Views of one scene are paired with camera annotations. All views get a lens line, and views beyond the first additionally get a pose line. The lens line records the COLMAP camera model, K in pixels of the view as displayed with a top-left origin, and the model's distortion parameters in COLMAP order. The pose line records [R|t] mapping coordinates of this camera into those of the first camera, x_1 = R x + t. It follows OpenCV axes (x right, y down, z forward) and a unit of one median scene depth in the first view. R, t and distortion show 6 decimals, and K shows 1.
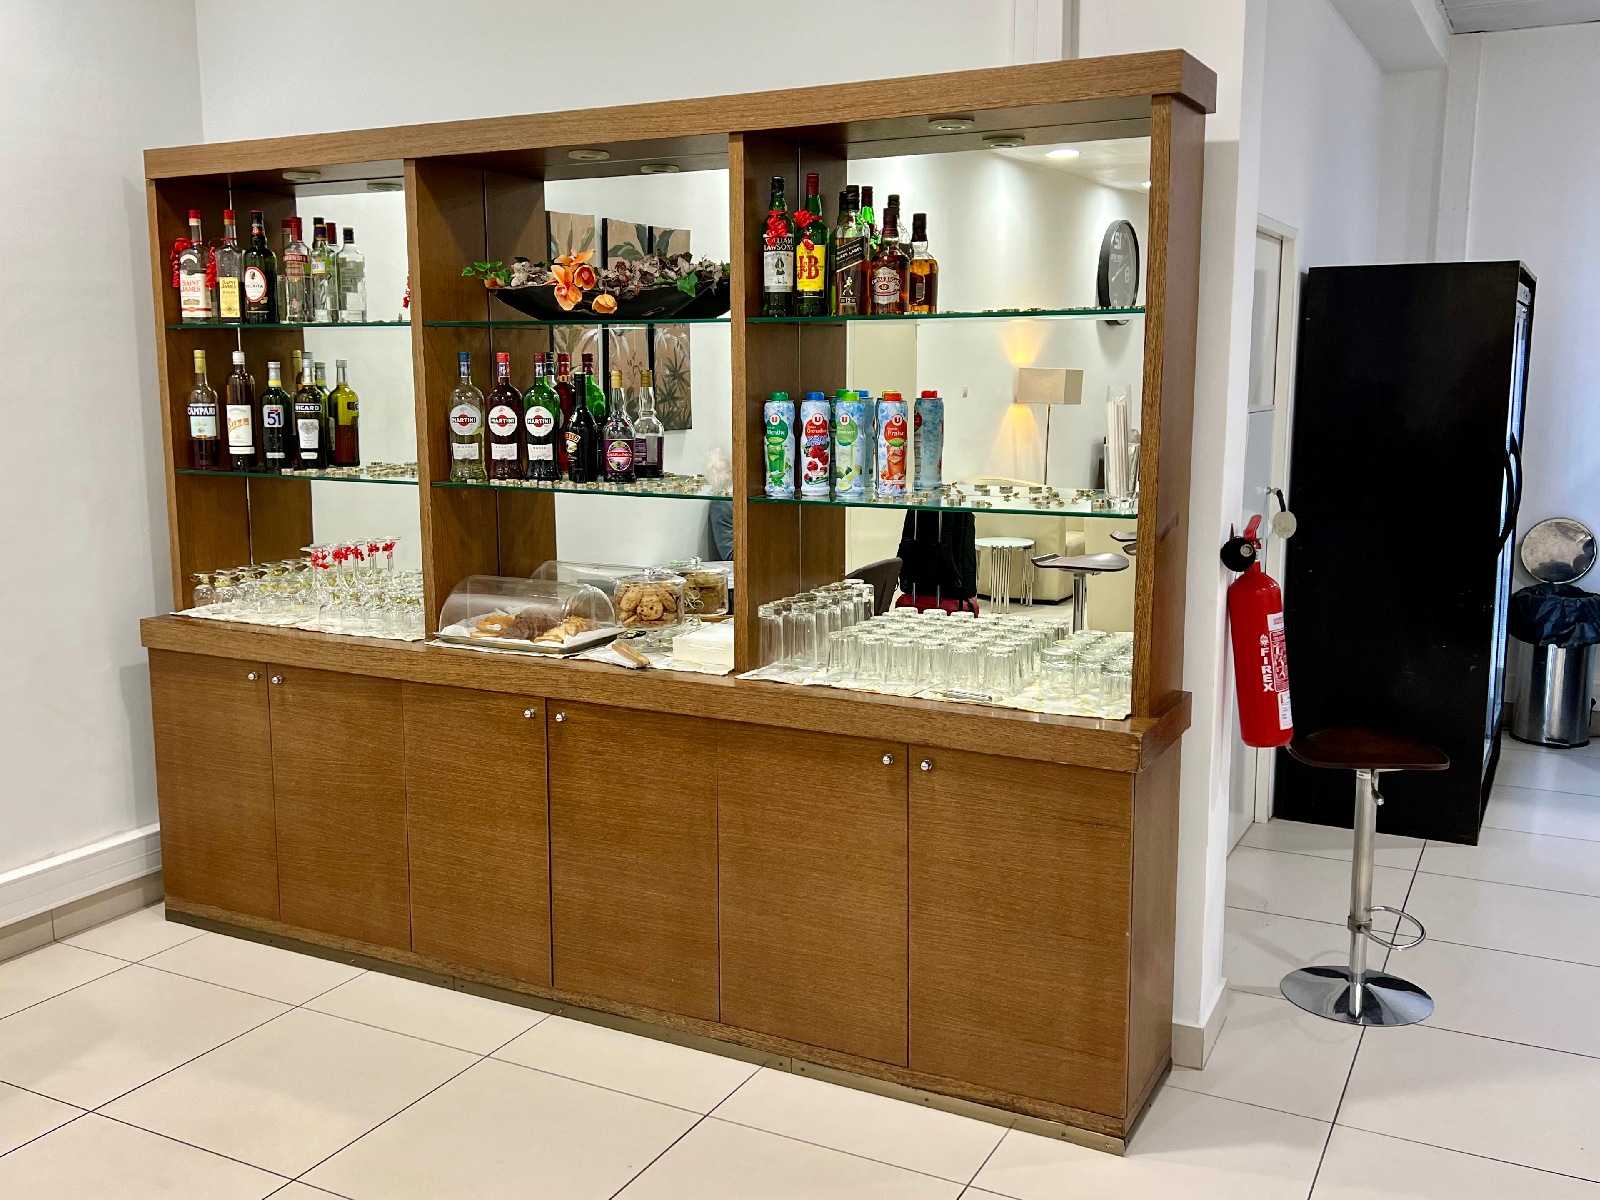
lens RADIAL K [[1466.5, 0, 806.1], [0, 1466.5, 594.4], [0, 0, 1]] dist [0.030961, 0.000000]
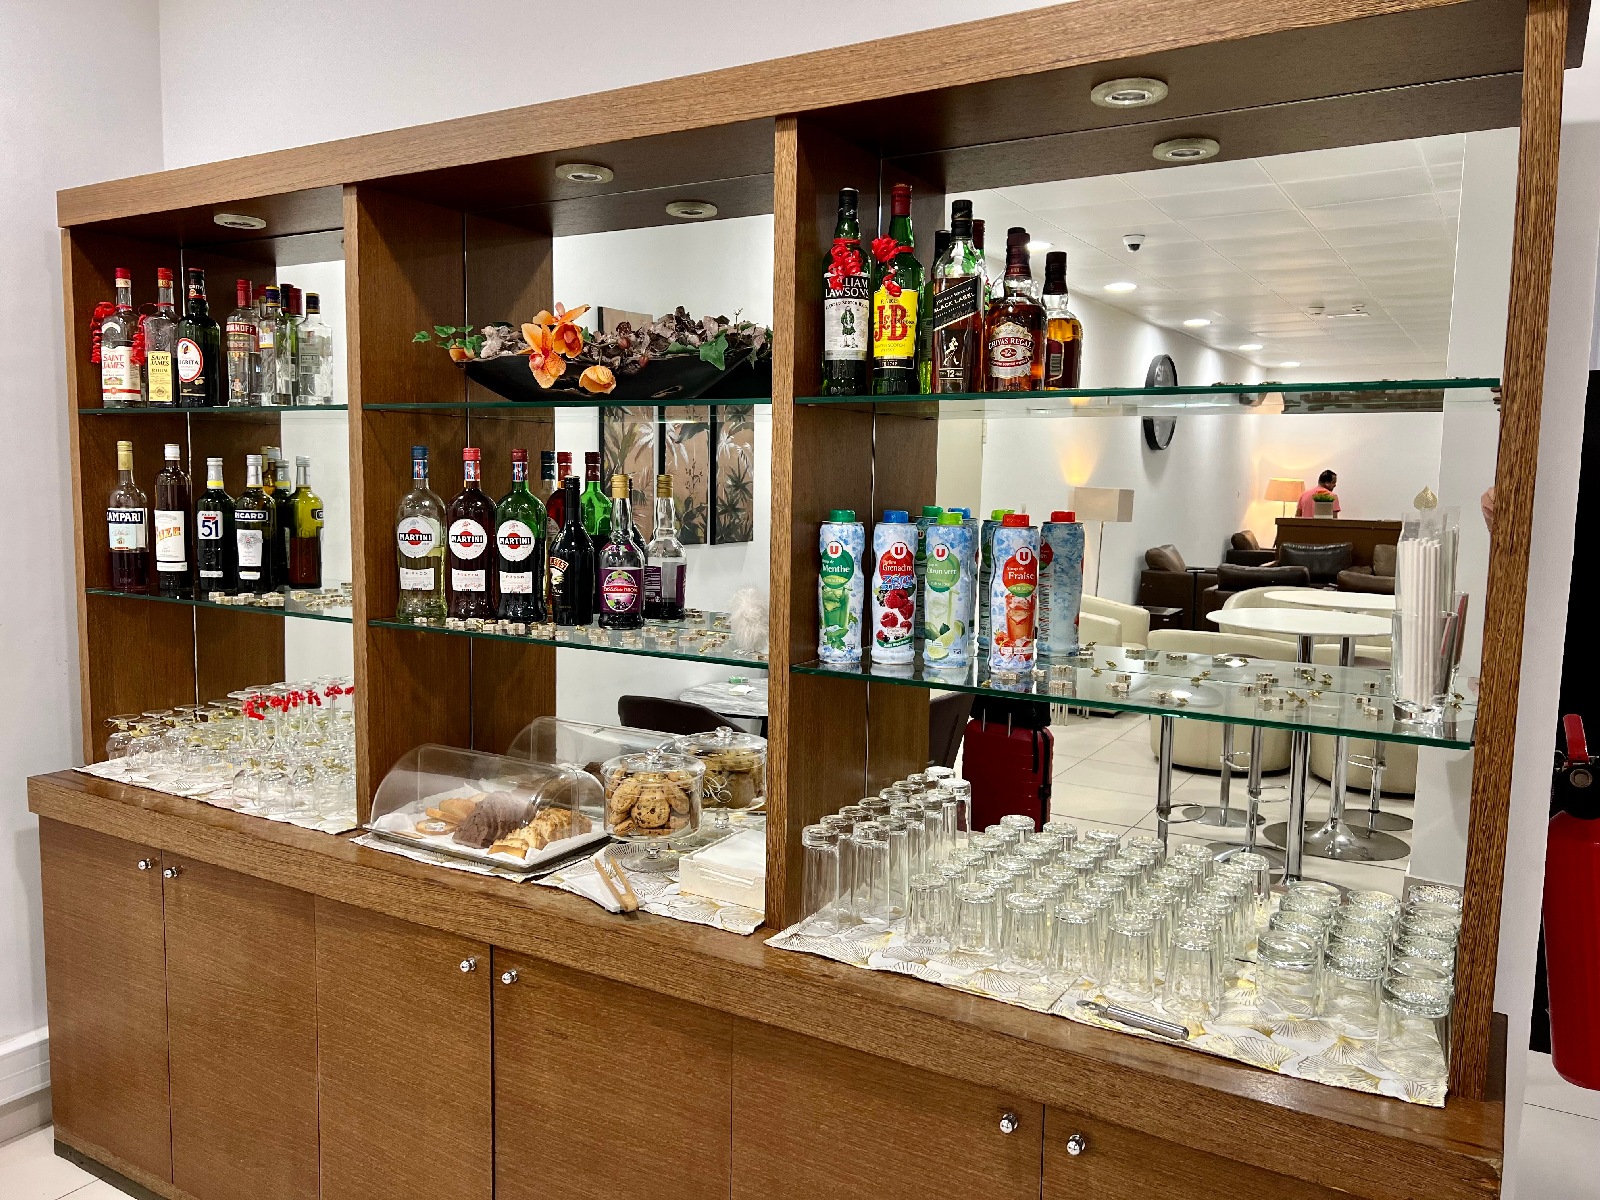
lens RADIAL K [[1240.7, 0, 800.5], [0, 1240.7, 600.8], [0, 0, 1]] dist [0.026054, 0.002922]
pose [[0.998277, 0.024001, -0.053546, -0.005605], [-0.027087, 0.997968, -0.057666, -0.056904], [0.052053, 0.059017, 0.996899, 0.394951]]
